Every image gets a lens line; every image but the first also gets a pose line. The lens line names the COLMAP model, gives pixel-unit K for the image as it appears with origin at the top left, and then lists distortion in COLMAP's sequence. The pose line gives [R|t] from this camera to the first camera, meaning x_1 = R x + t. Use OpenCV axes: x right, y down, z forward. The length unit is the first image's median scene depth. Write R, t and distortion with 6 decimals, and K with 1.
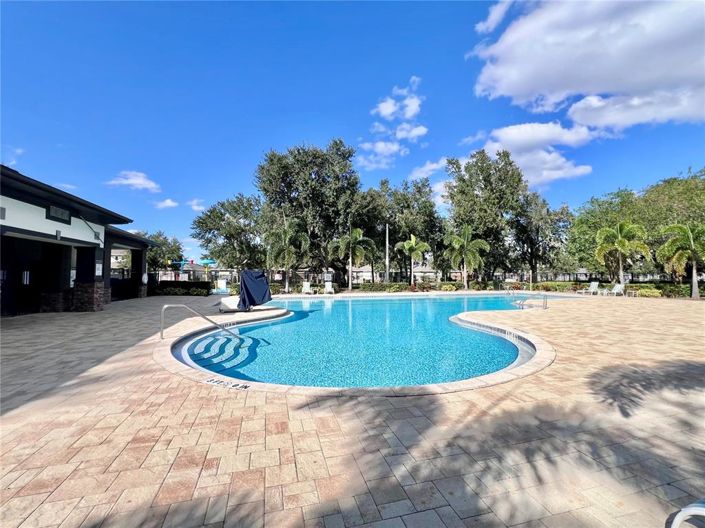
lens RADIAL K [[305.4, 0, 352.5], [0, 305.4, 275.9], [0, 0, 1]] dist [0.000472, 0.000169]
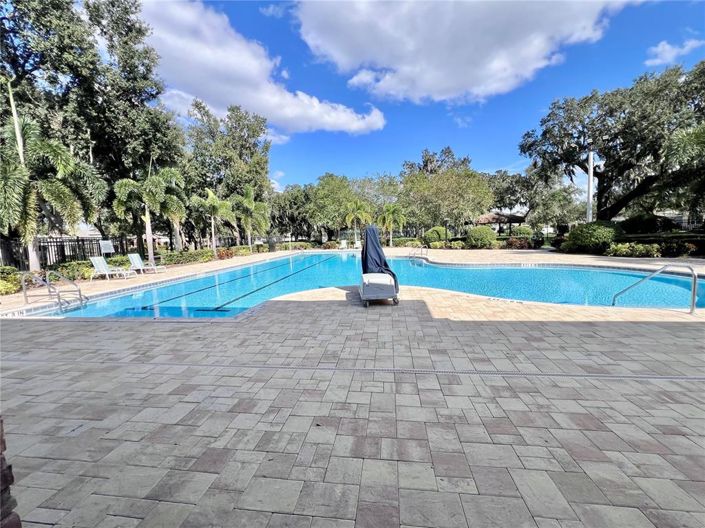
lens RADIAL K [[291.7, 0, 350.5], [0, 291.7, 263.5], [0, 0, 1]] dist [-0.000015, 0.000190]
pose [[0.397698, -0.102063, 0.911822, -0.351047], [0.035874, 0.994764, 0.095700, 0.000473], [-0.916815, -0.005349, 0.399277, 0.339127]]
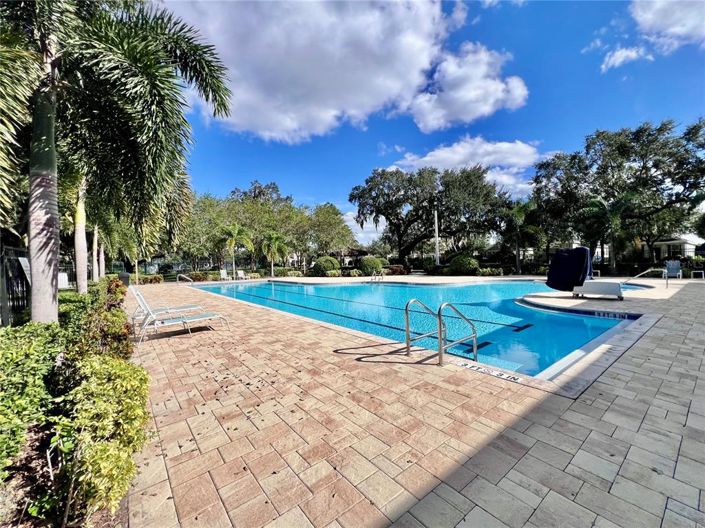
lens RADIAL K [[293.8, 0, 349.1], [0, 293.8, 263.3], [0, 0, 1]] dist [-0.001023, 0.000256]
pose [[-0.386416, 0.002123, 0.922322, -0.338629], [0.024362, 0.999672, 0.007906, 0.000364], [-0.922003, 0.025524, -0.386341, 0.771445]]
